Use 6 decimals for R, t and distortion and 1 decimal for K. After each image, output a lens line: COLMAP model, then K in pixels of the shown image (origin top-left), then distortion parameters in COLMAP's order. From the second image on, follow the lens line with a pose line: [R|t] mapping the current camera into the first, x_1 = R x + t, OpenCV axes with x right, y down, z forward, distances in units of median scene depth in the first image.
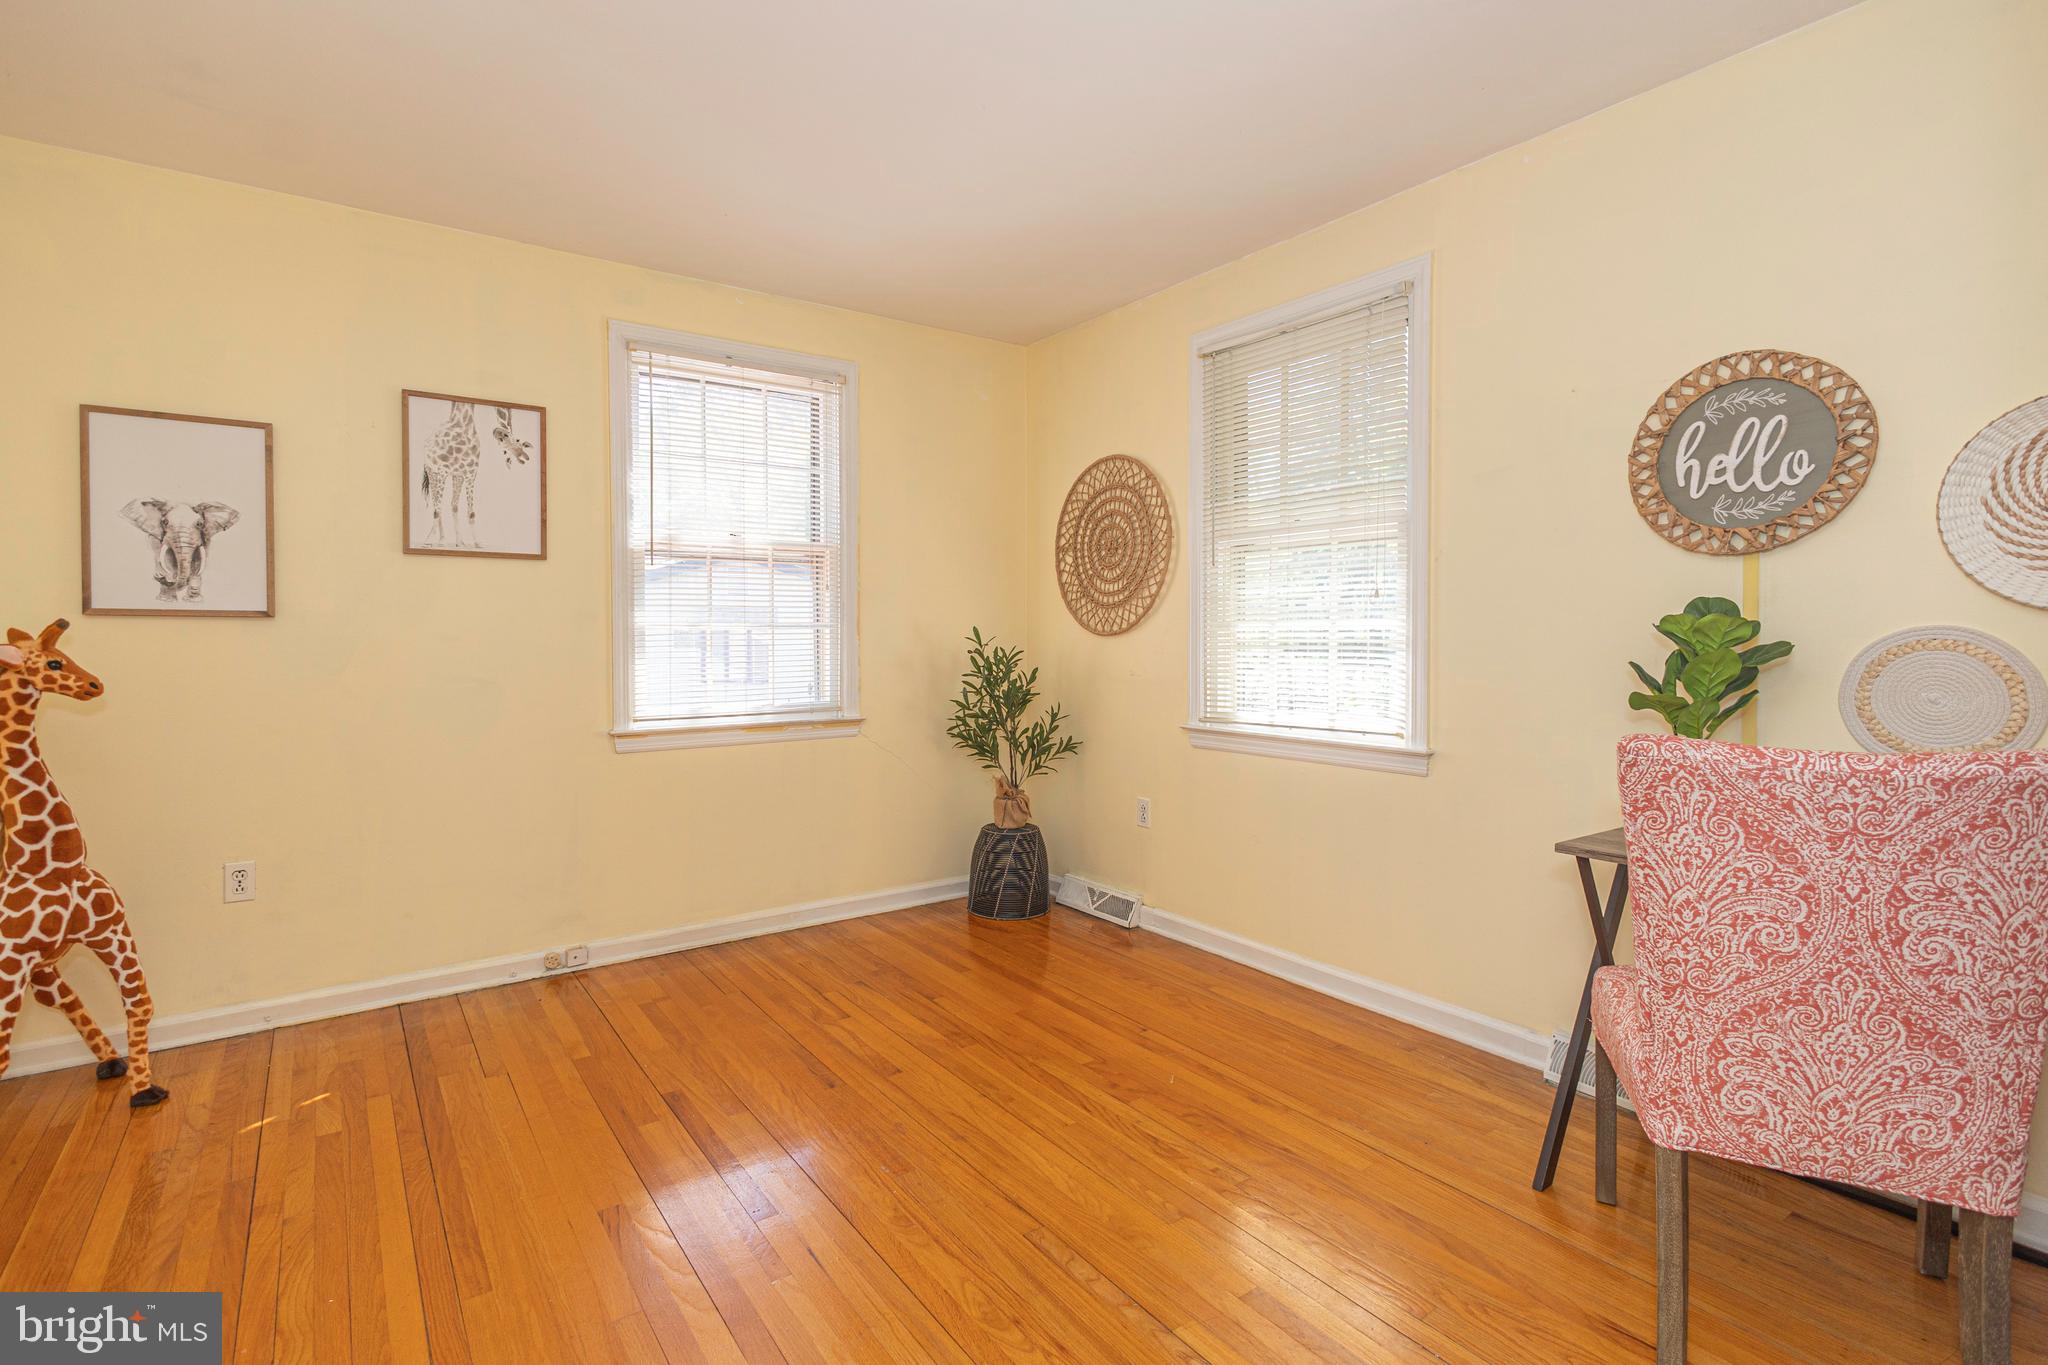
lens RADIAL K [[974.4, 0, 1009.1], [0, 974.4, 674.4], [0, 0, 1]] dist [0.011196, -0.005446]
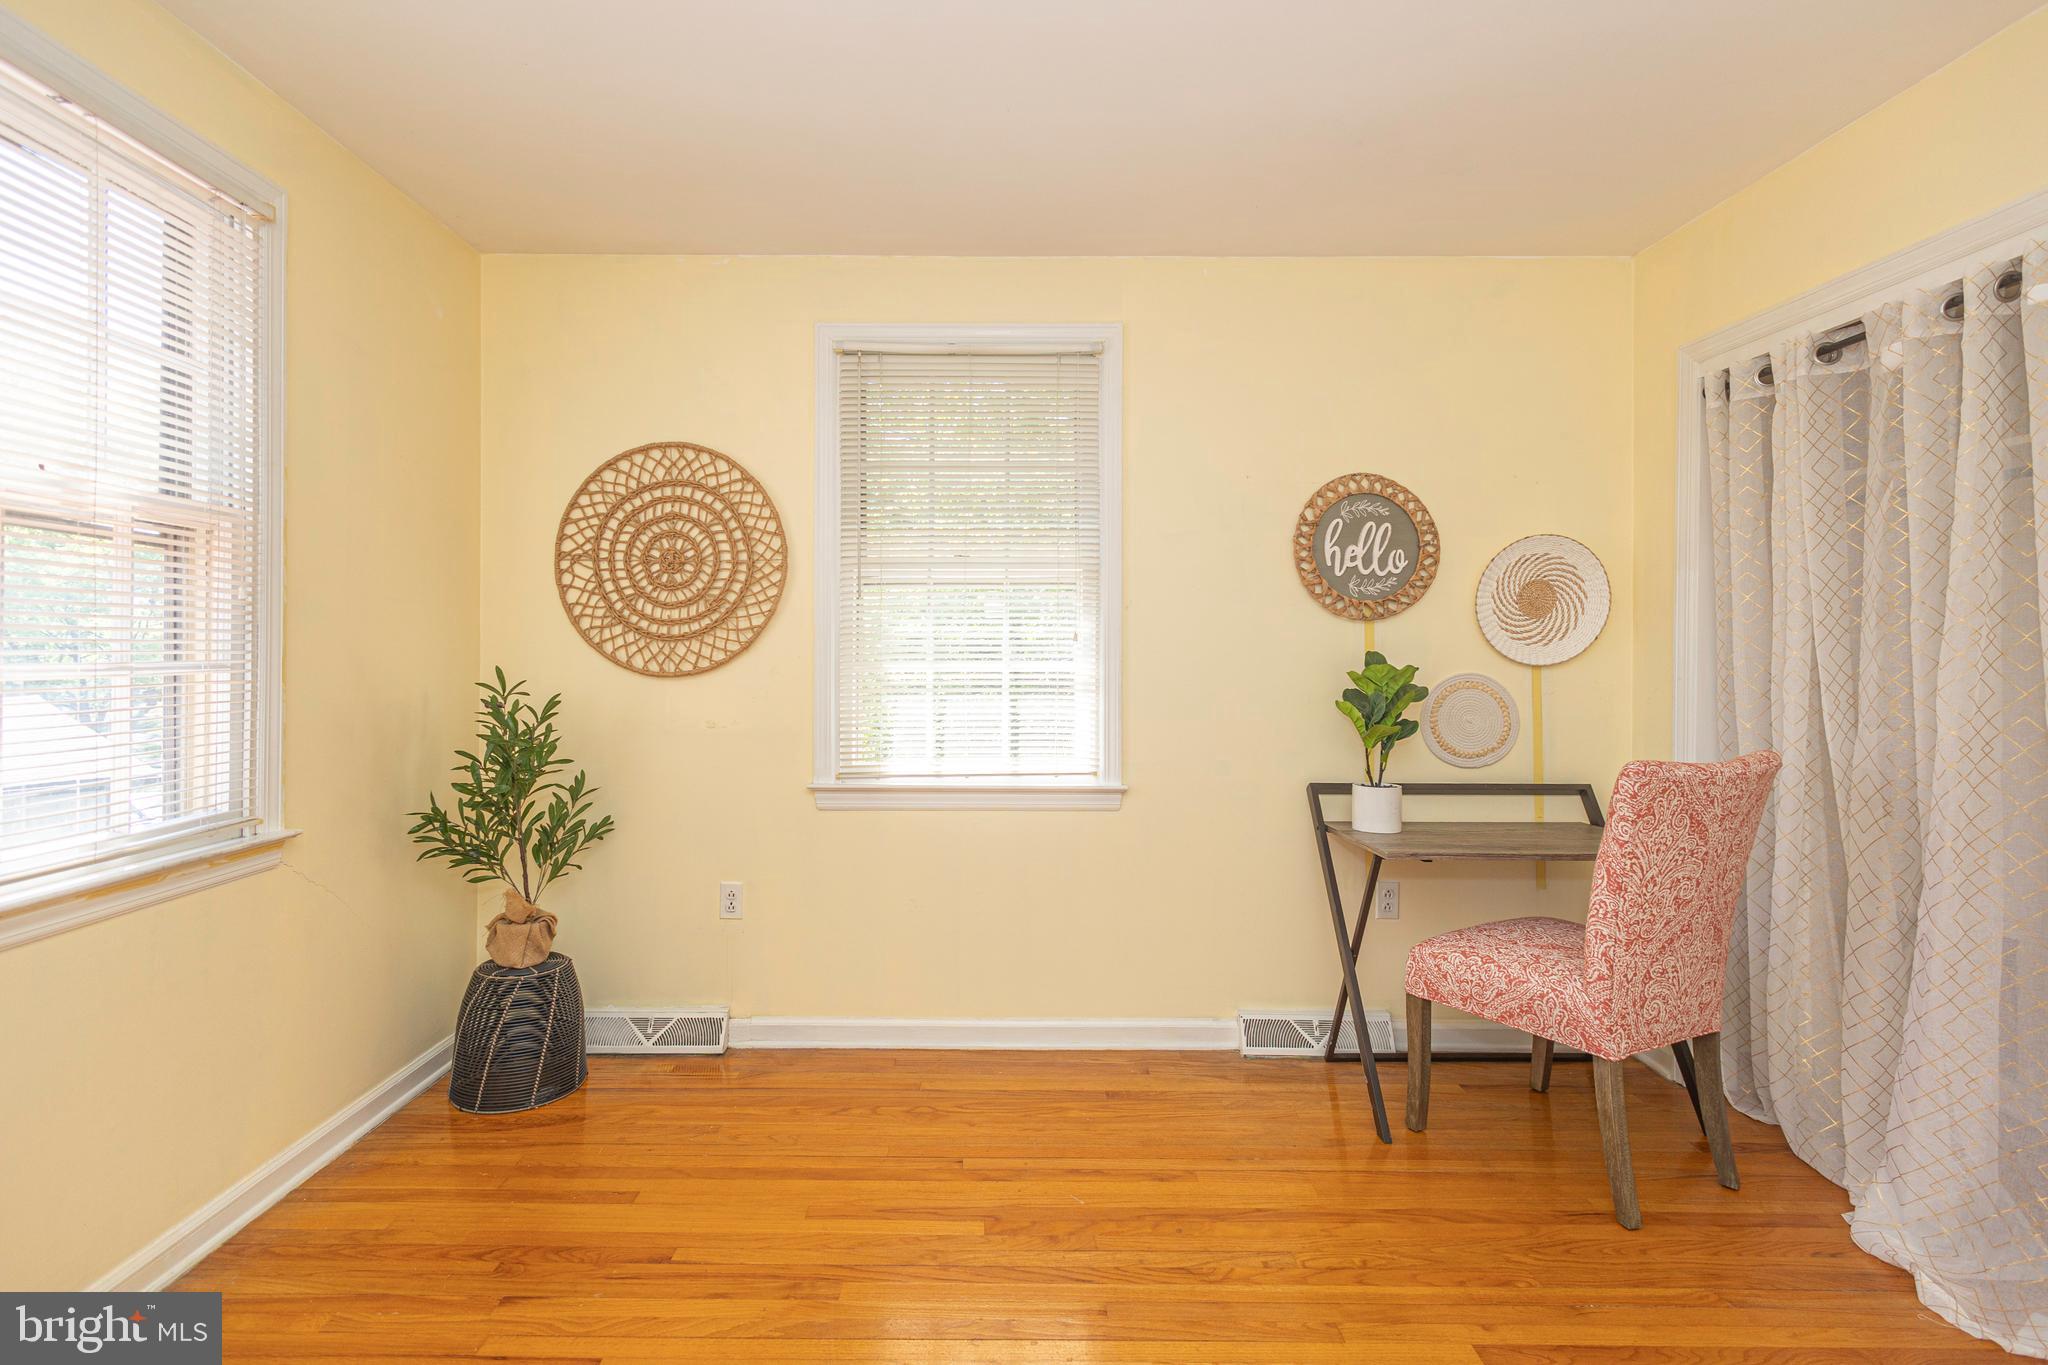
lens RADIAL K [[974.4, 0, 1014.8], [0, 974.4, 669.4], [0, 0, 1]] dist [0.011196, -0.005446]
pose [[0.577116, -0.009664, 0.816605, -0.394541], [0.030185, 0.999499, -0.009505, -0.033113], [-0.816104, 0.030135, 0.577119, 0.370119]]
